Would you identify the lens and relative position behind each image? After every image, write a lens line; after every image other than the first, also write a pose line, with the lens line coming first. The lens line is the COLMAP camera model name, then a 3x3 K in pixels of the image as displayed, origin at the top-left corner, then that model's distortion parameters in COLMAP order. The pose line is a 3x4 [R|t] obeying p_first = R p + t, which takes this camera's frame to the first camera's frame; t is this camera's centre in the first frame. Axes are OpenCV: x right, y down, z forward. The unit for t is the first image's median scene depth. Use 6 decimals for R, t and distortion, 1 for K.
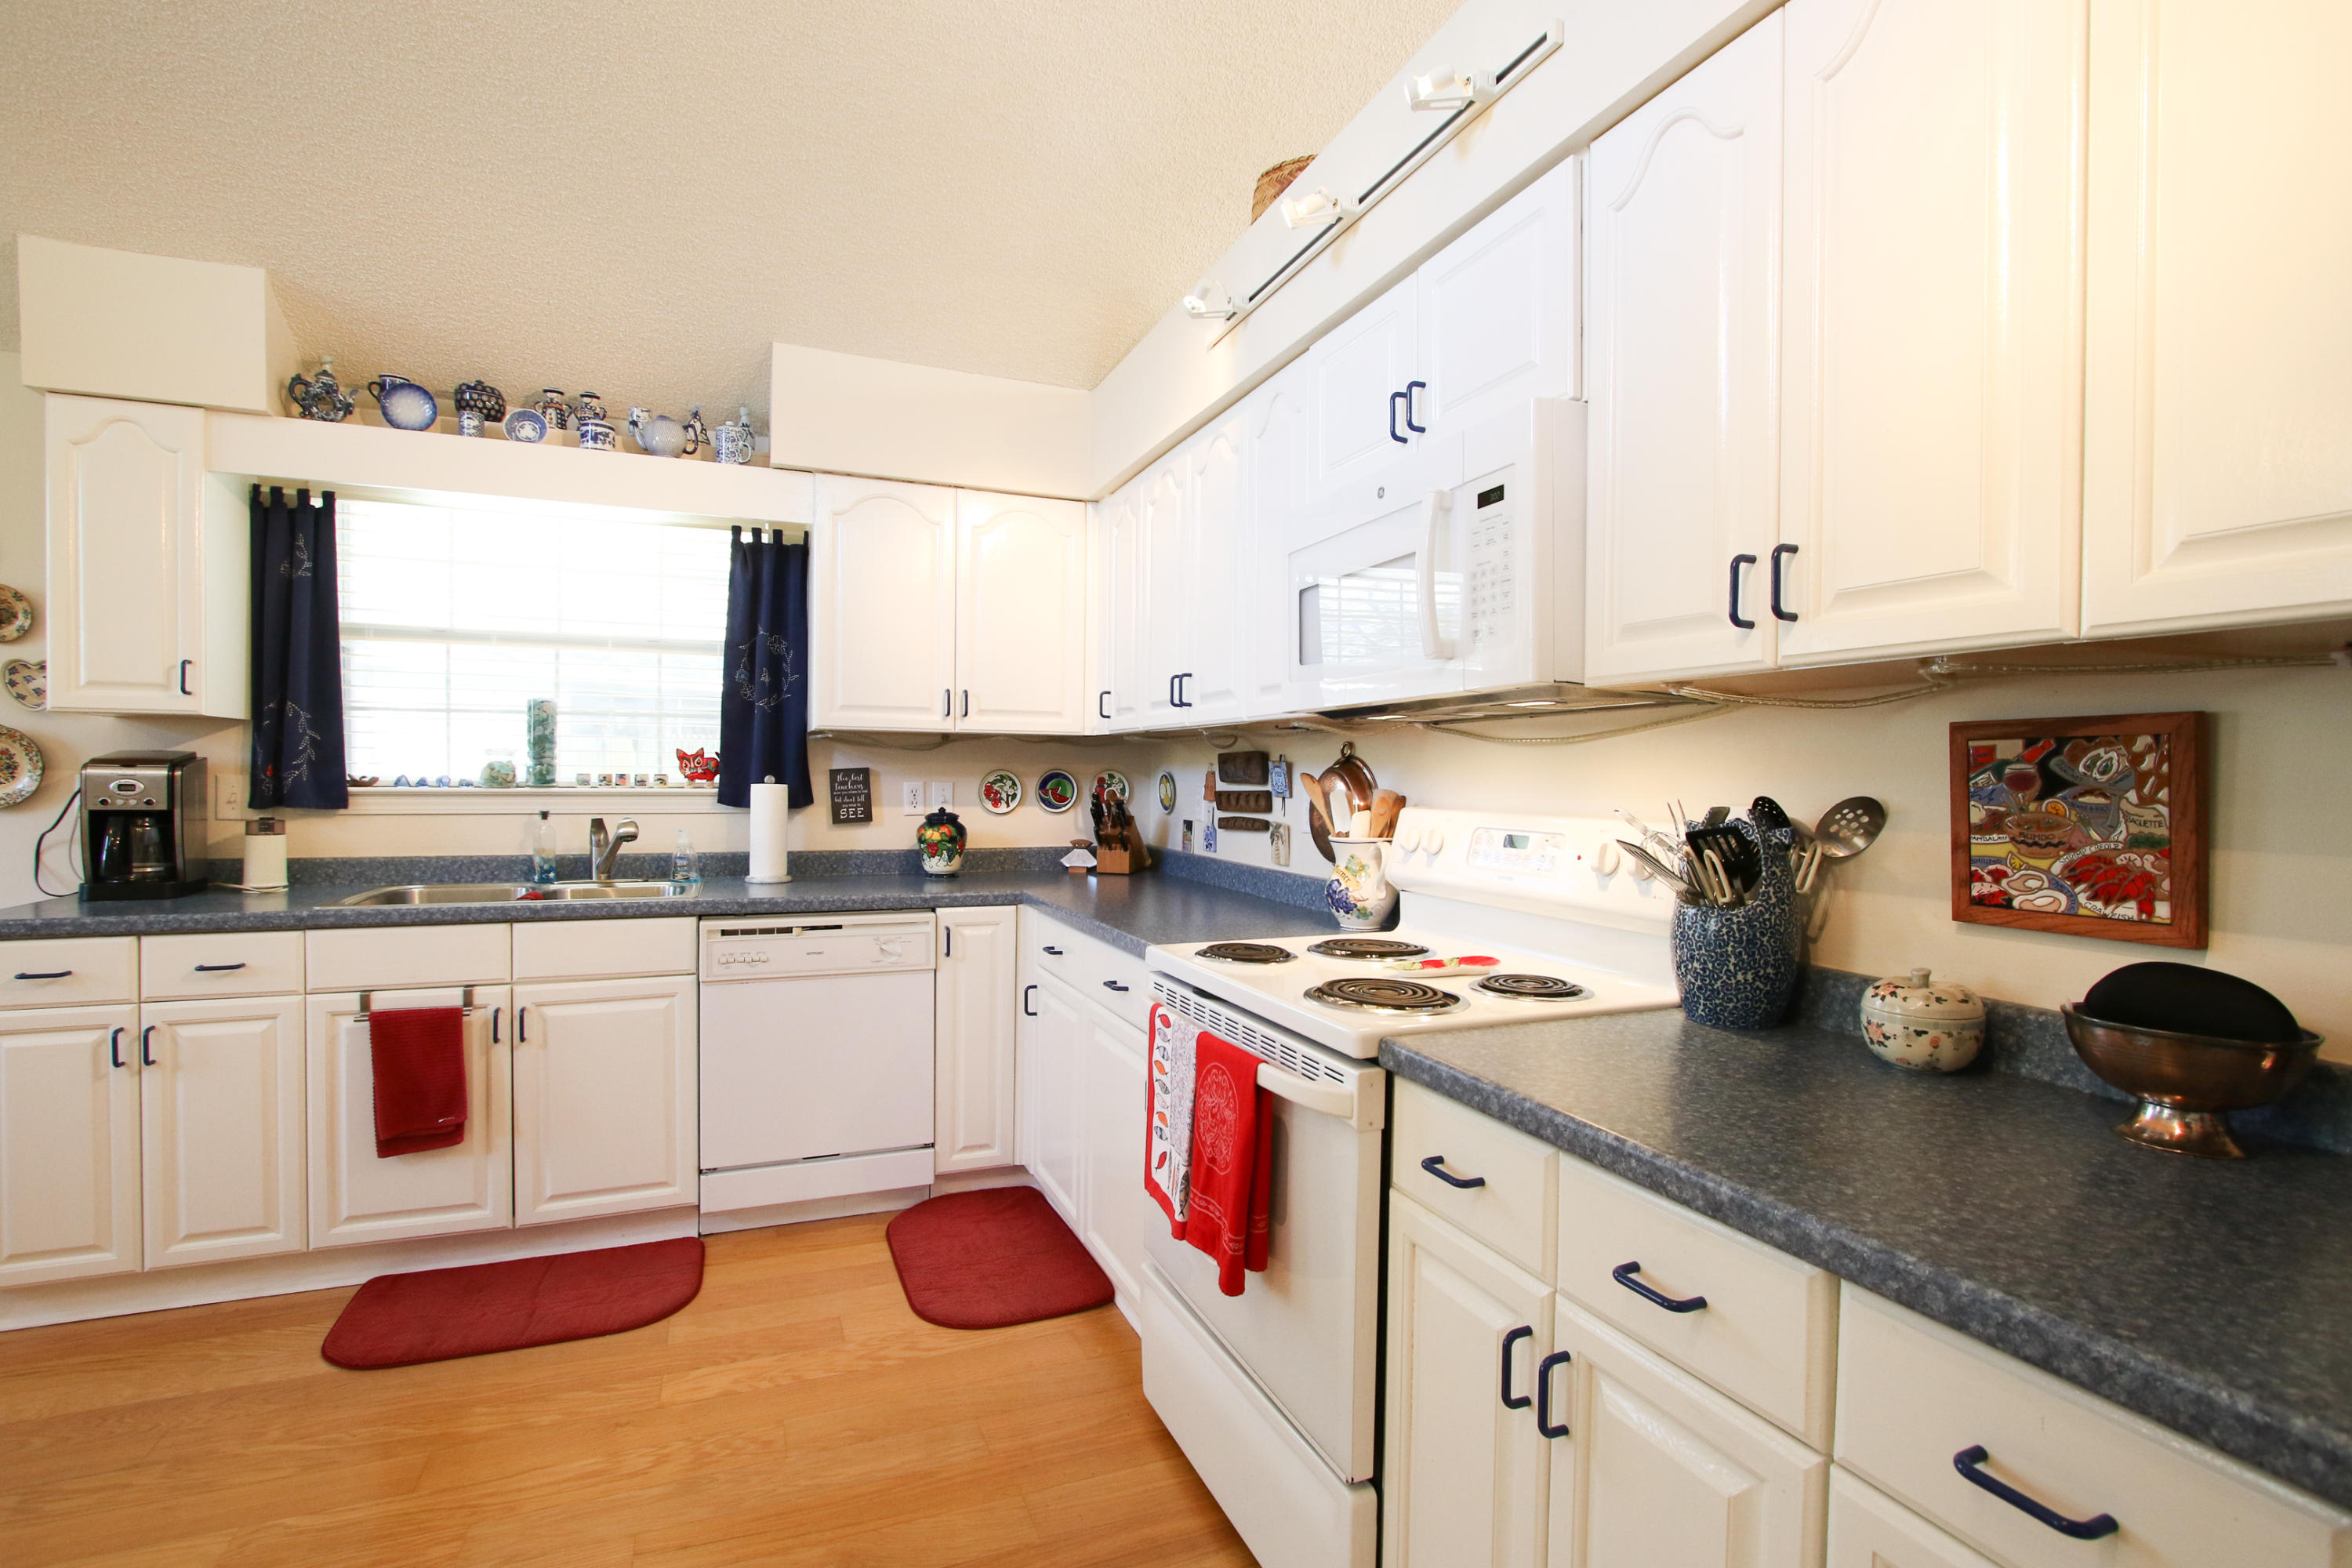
lens RADIAL K [[1081.5, 0, 1175.5], [0, 1081.5, 791.8], [0, 0, 1]] dist [-0.014948, 0.000979]
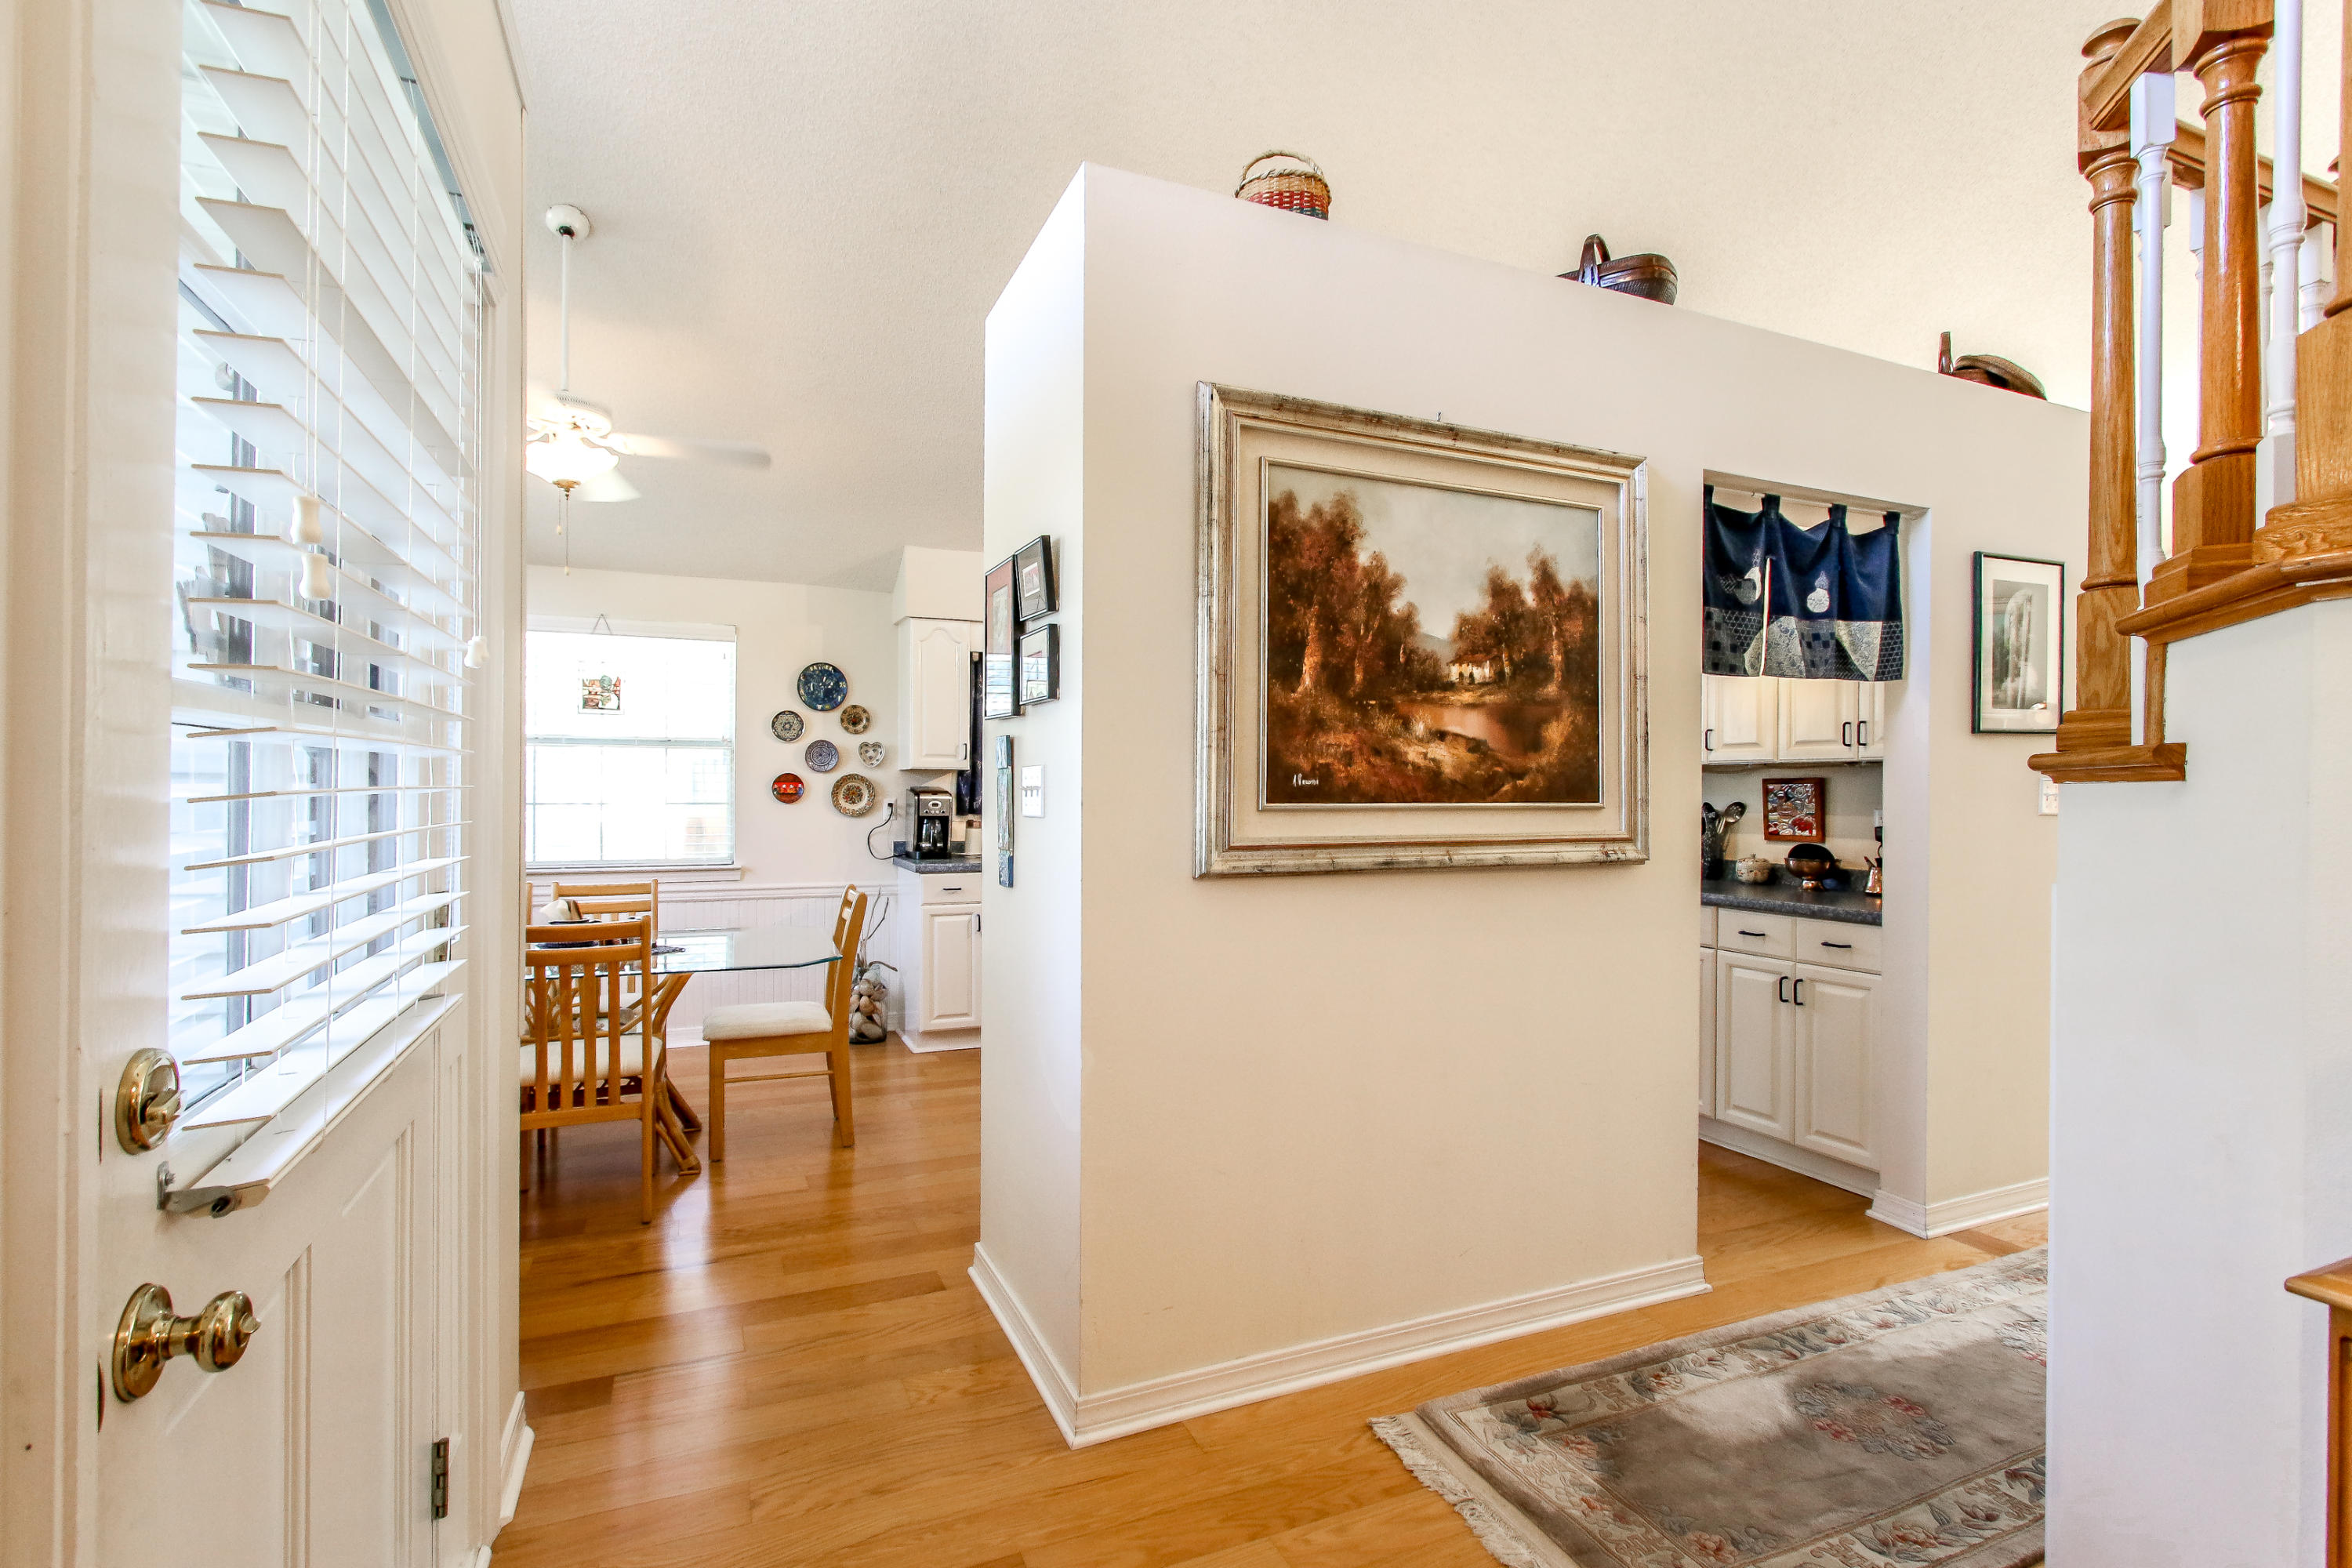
lens RADIAL K [[1081.5, 0, 1175.5], [0, 1081.5, 791.8], [0, 0, 1]] dist [-0.014948, 0.000979]
pose [[0.999560, -0.006944, 0.028840, -0.528376], [0.007381, 0.999859, -0.015072, 0.005088], [-0.028731, 0.015278, 0.999470, -1.017385]]
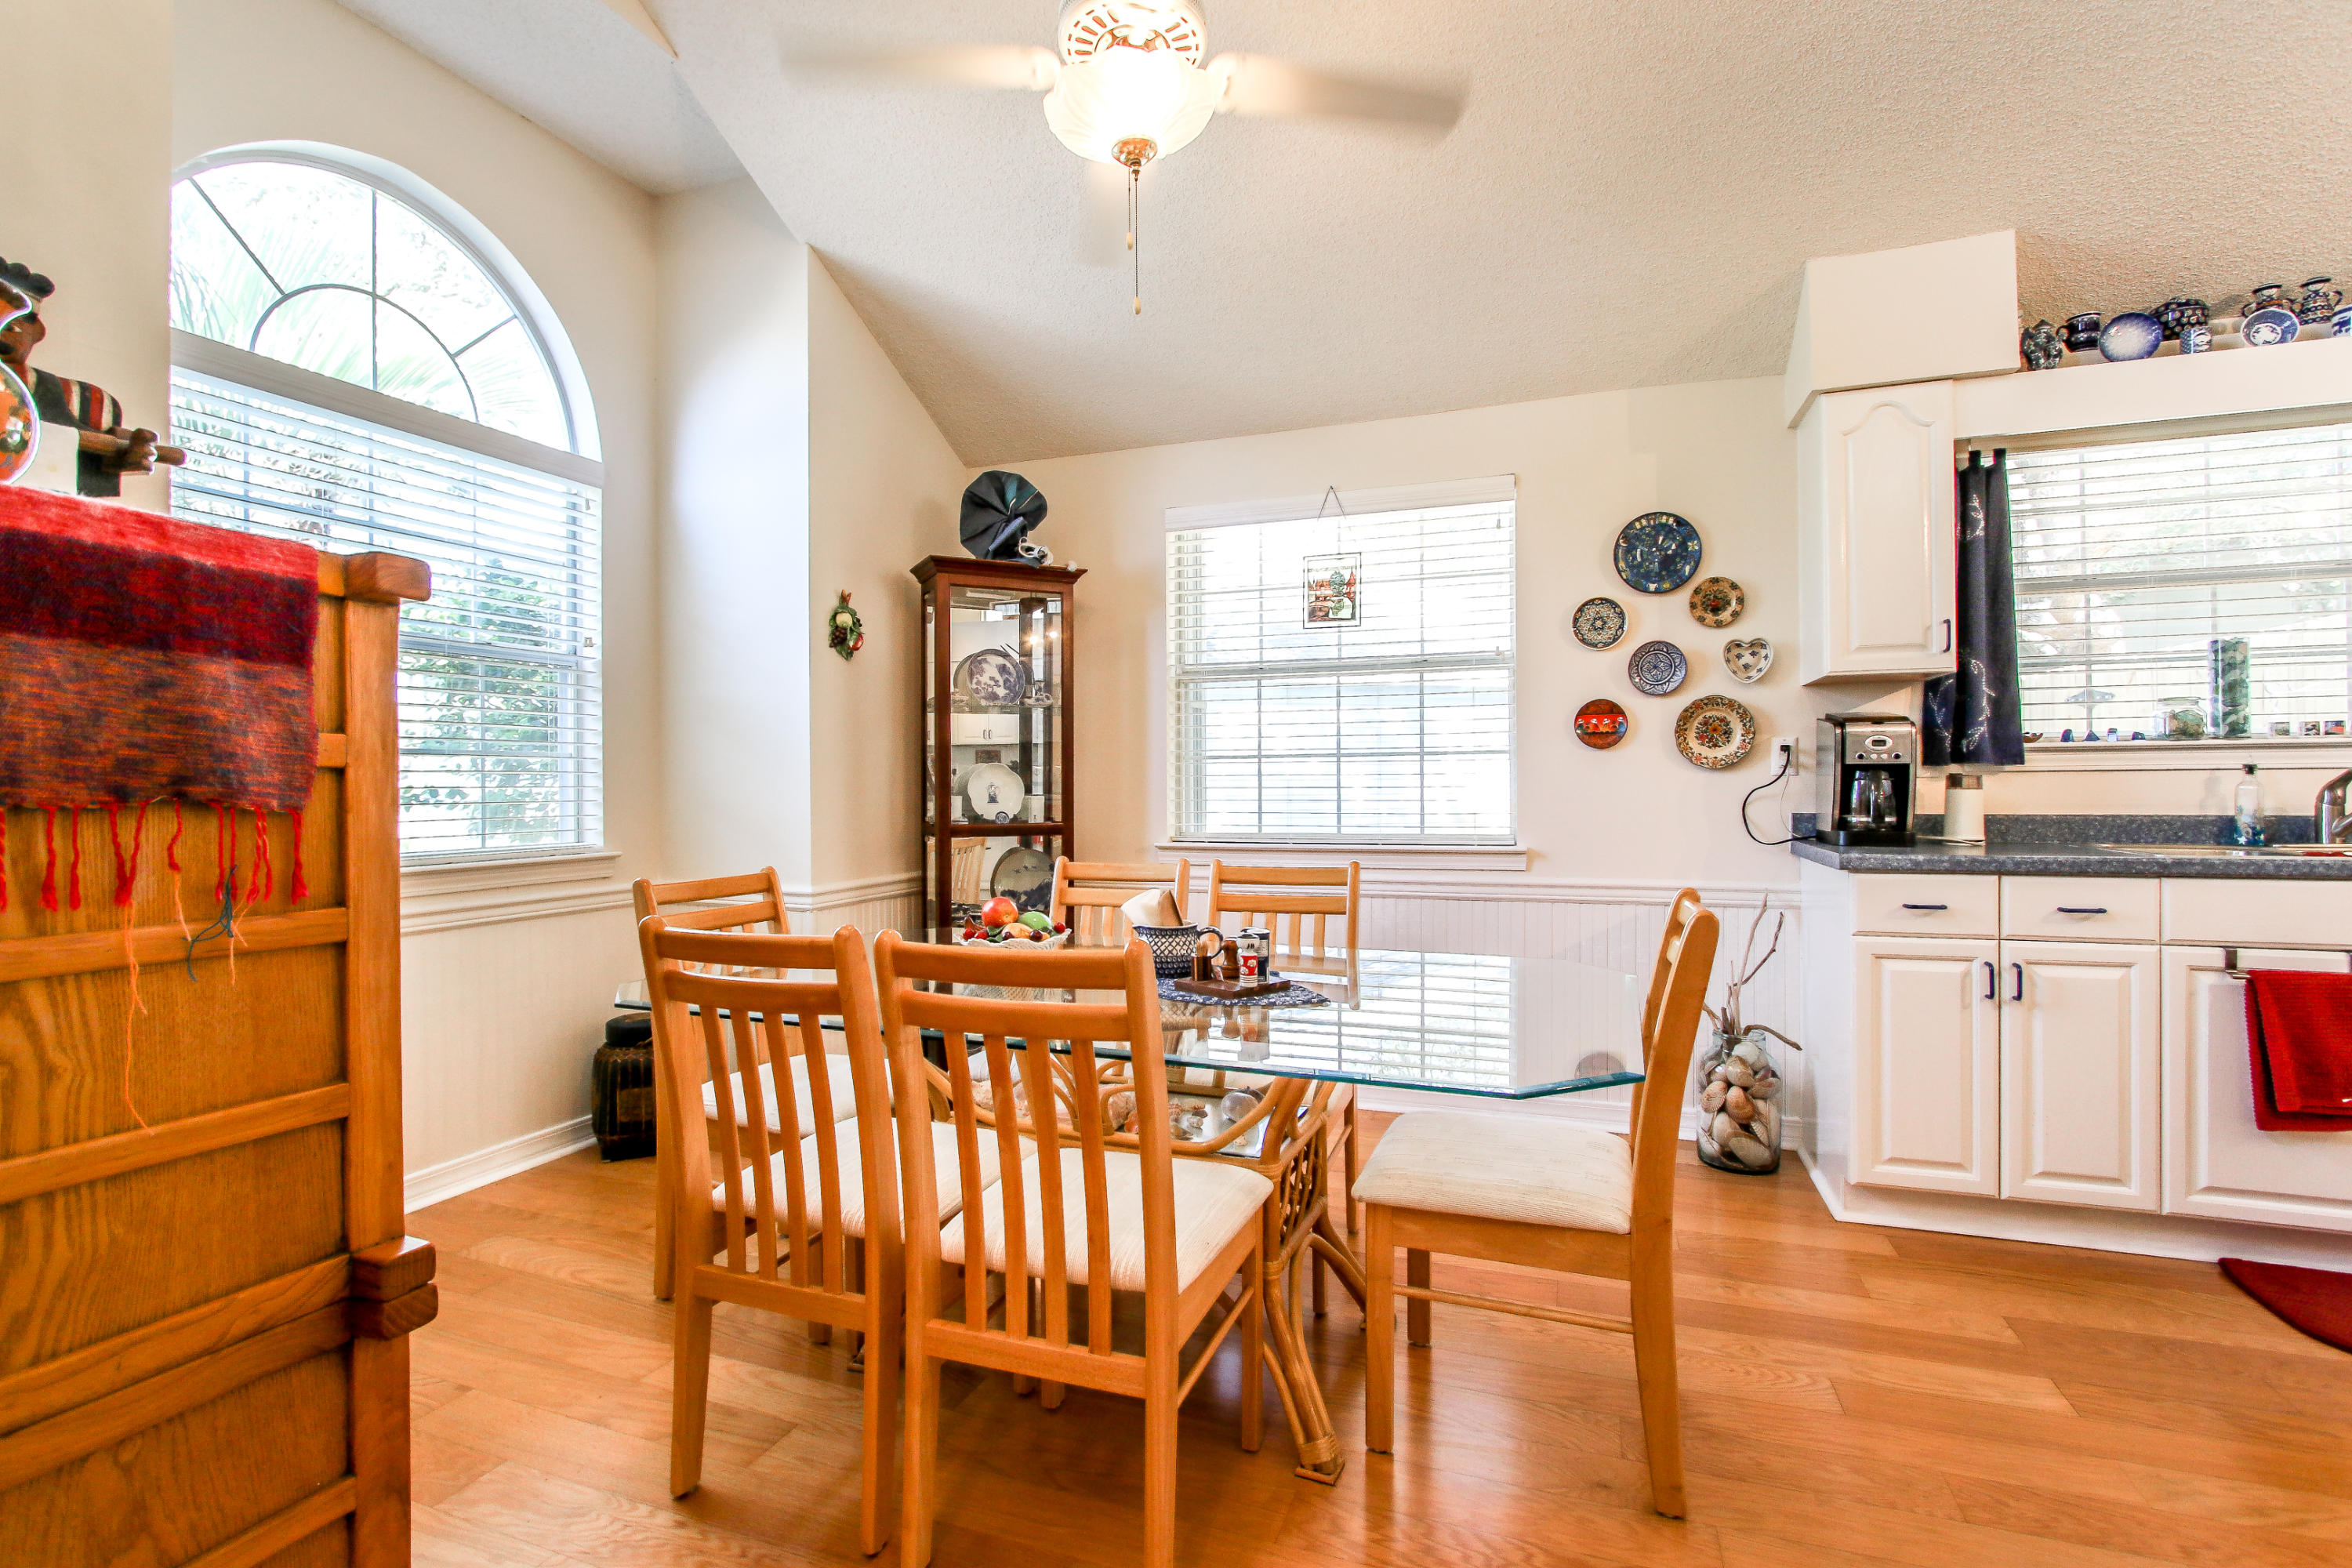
lens RADIAL K [[1081.5, 0, 1175.5], [0, 1081.5, 791.8], [0, 0, 1]] dist [-0.014948, 0.000979]
pose [[0.732454, -0.013041, -0.680692, -0.699062], [0.005460, 0.999897, -0.013282, 0.051412], [0.680795, 0.006011, 0.732449, -0.264771]]
